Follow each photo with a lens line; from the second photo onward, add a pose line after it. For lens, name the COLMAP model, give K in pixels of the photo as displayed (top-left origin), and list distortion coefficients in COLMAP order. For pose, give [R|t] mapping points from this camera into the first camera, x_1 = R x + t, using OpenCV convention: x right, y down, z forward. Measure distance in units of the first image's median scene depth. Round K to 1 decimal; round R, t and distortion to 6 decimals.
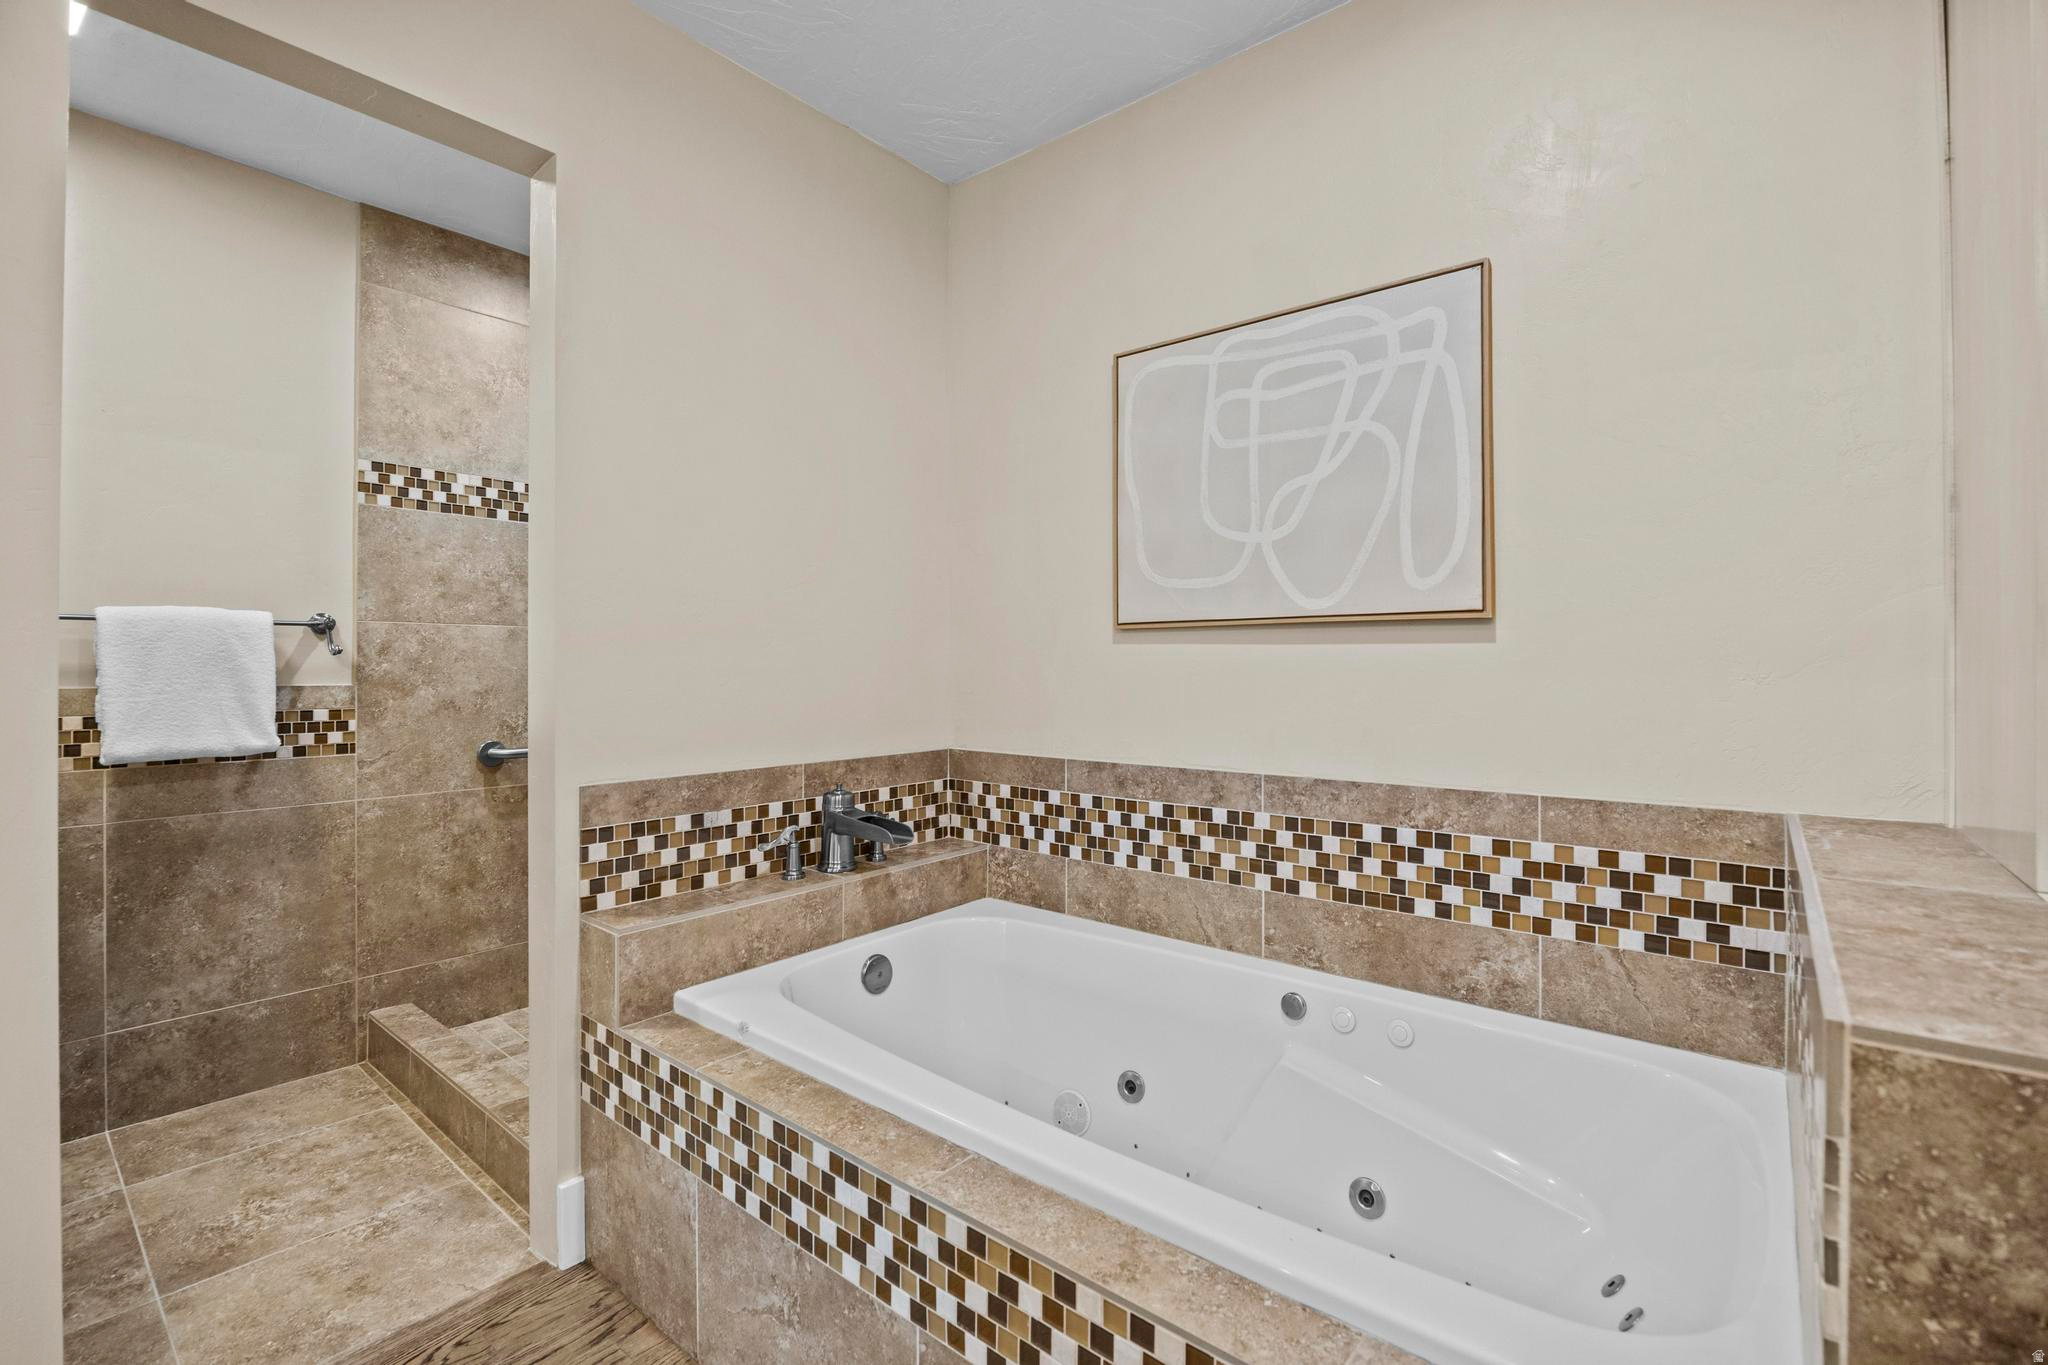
lens RADIAL K [[901.3, 0, 1017.1], [0, 901.3, 669.8], [0, 0, 1]] dist [-0.004127, 0.000020]
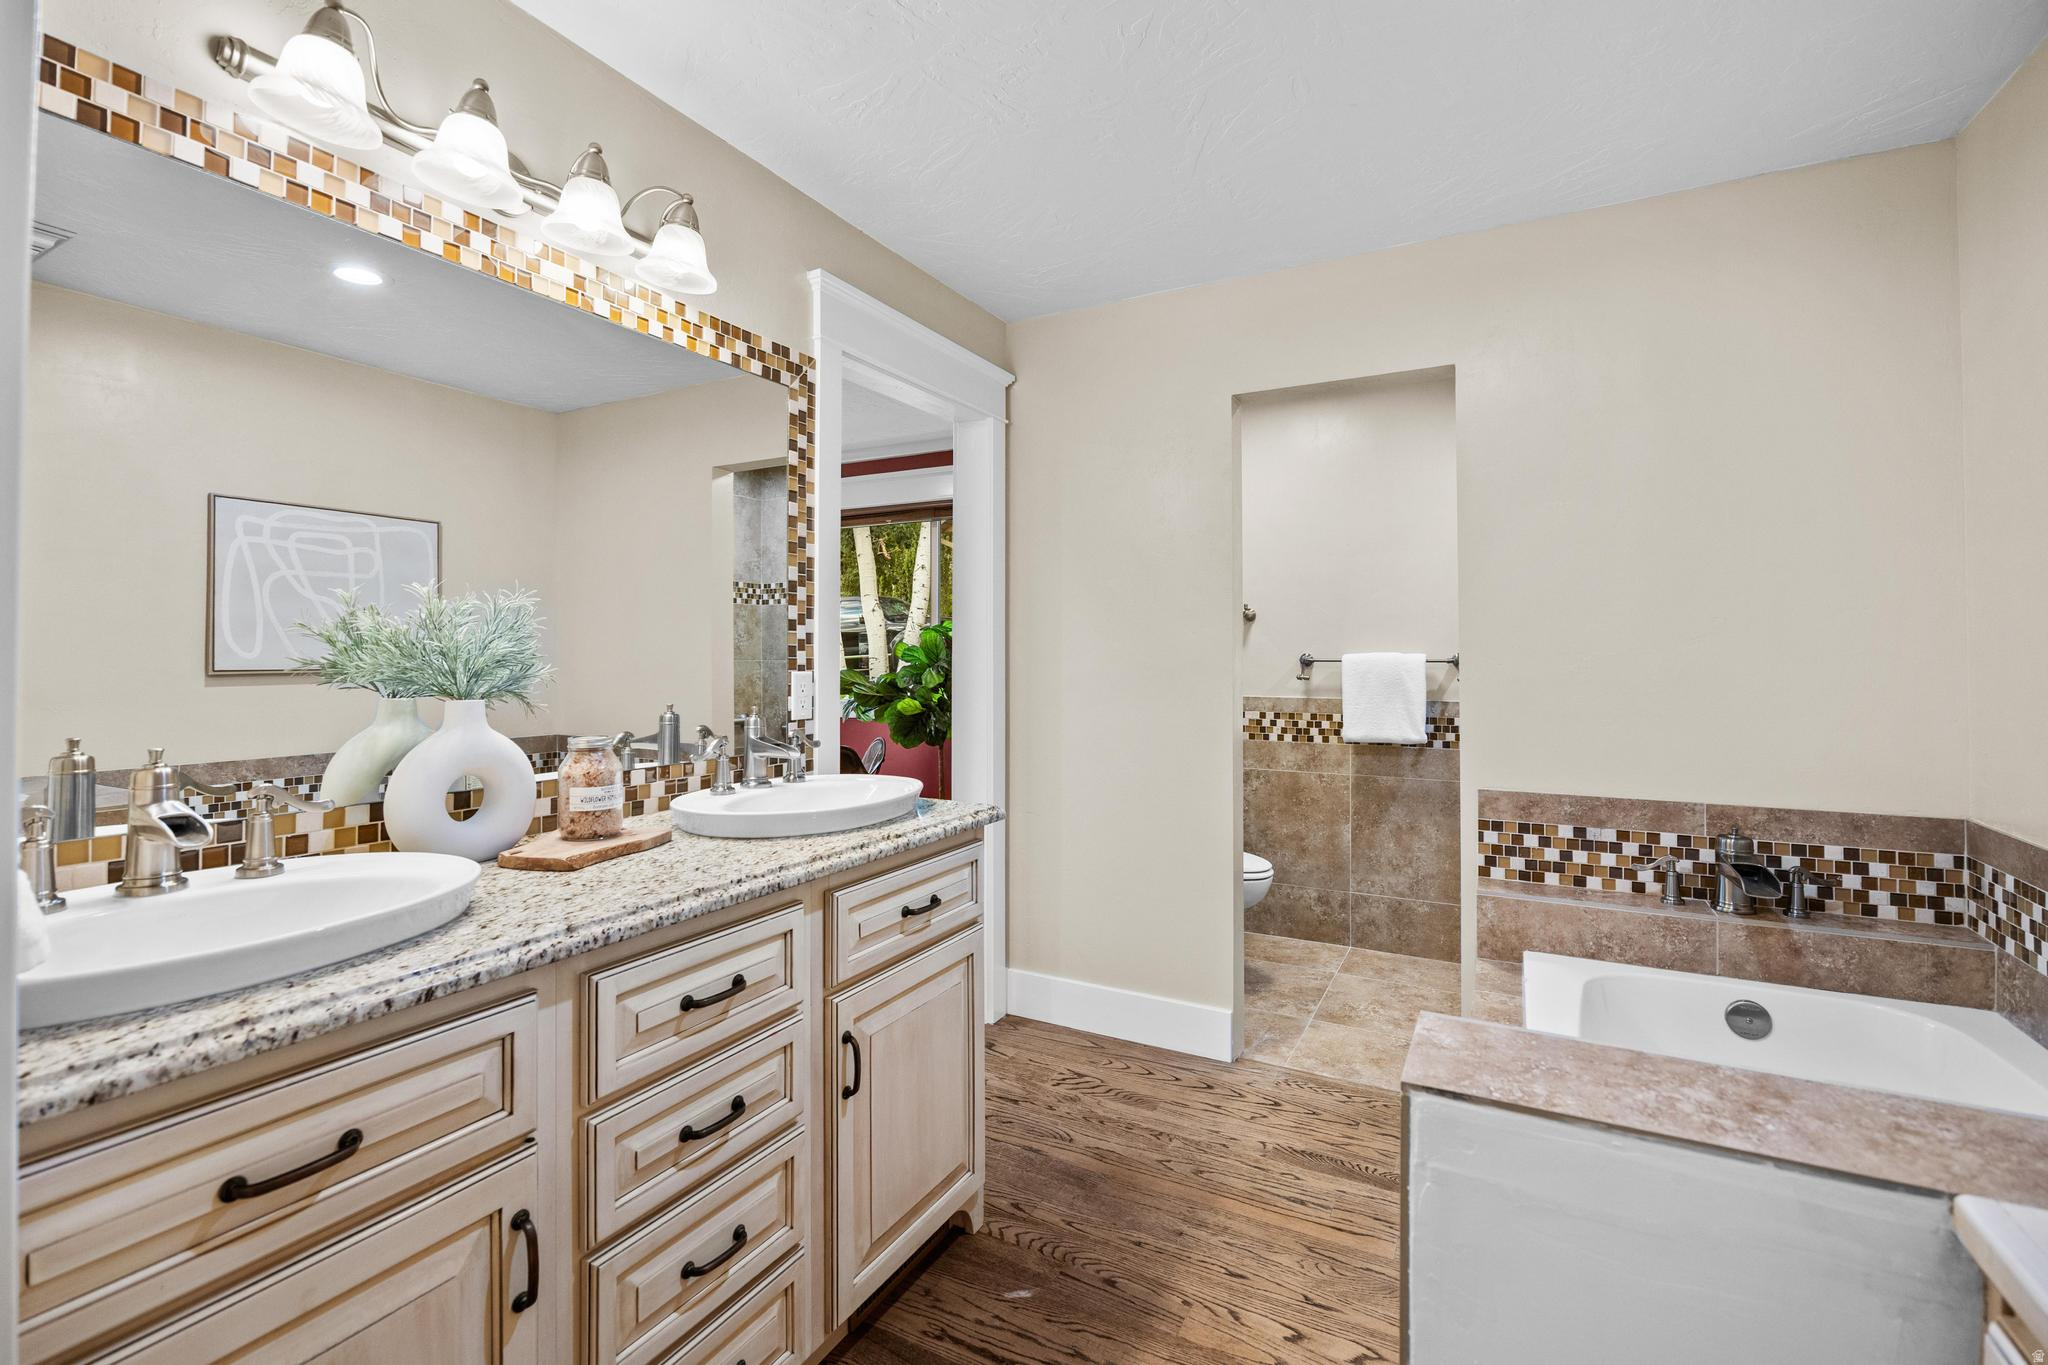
lens RADIAL K [[901.3, 0, 1023.2], [0, 901.3, 668.5], [0, 0, 1]] dist [-0.004127, 0.000020]
pose [[0.211716, 0.016881, -0.977185, 0.650043], [-0.006970, 0.999851, 0.015762, -0.069385], [0.977306, 0.003473, 0.211802, -0.020654]]
